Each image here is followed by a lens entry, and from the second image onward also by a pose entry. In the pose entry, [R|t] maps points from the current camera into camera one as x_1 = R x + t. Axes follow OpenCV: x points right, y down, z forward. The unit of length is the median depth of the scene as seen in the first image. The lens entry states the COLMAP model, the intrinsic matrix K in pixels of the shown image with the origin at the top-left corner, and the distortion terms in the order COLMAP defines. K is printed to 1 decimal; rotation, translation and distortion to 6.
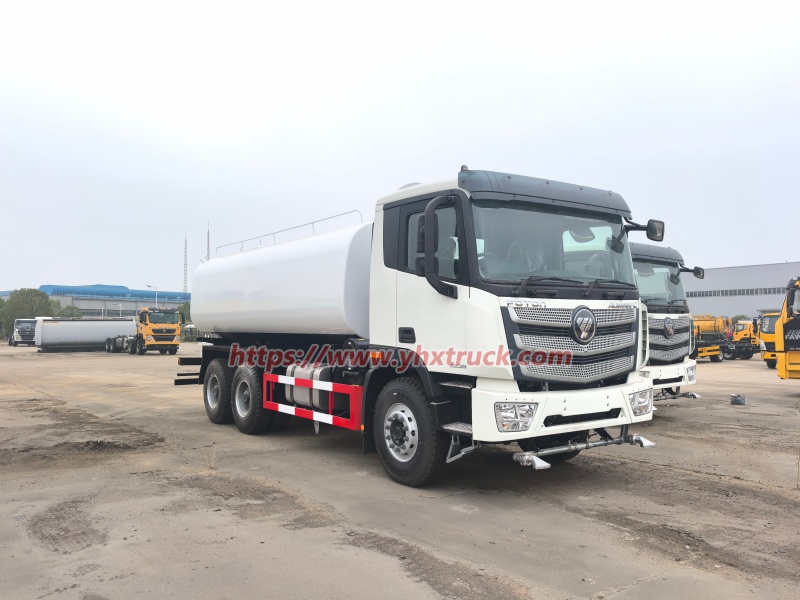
lens RADIAL K [[662.6, 0, 398.3], [0, 662.6, 257.7], [0, 0, 1]] dist [0.002478, -0.002640]
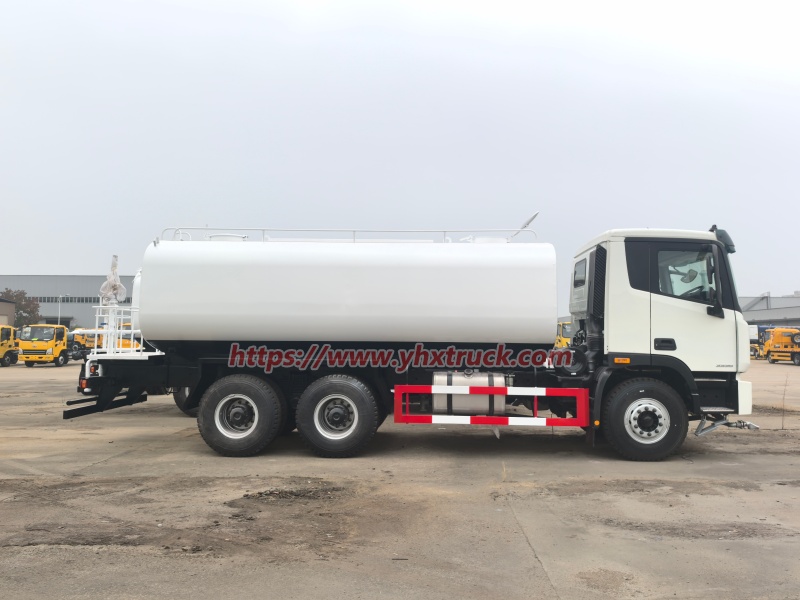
lens RADIAL K [[646.0, 0, 401.3], [0, 646.0, 274.9], [0, 0, 1]] dist [0.019213, -0.004089]
pose [[0.603166, 0.072164, 0.794345, -1.185167], [-0.089963, 0.995699, -0.022145, 0.051851], [-0.792526, -0.058104, 0.607064, 0.590009]]
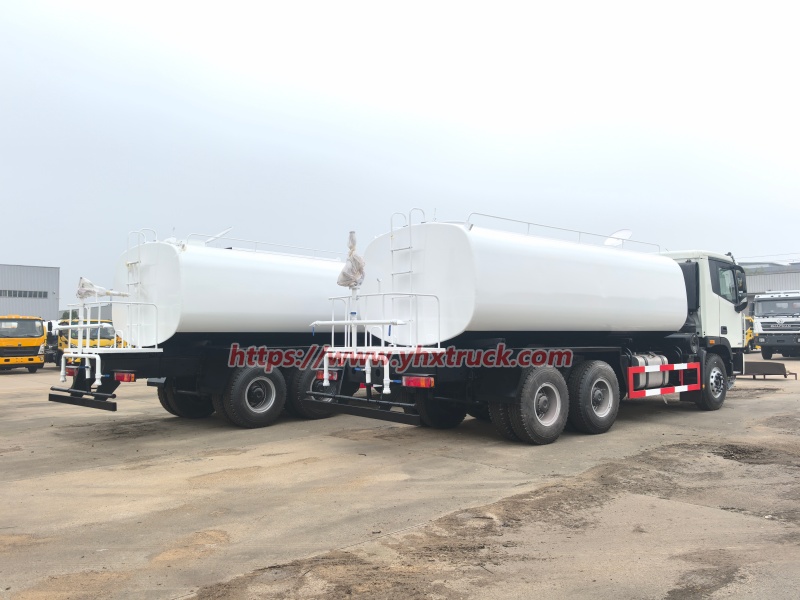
lens RADIAL K [[646.0, 0, 401.3], [0, 646.0, 274.9], [0, 0, 1]] dist [0.019213, -0.004089]
pose [[-0.108450, 0.086358, 0.990344, -1.589840], [-0.099726, 0.990249, -0.097270, 0.211816], [-0.989087, -0.109312, -0.098780, 1.925591]]
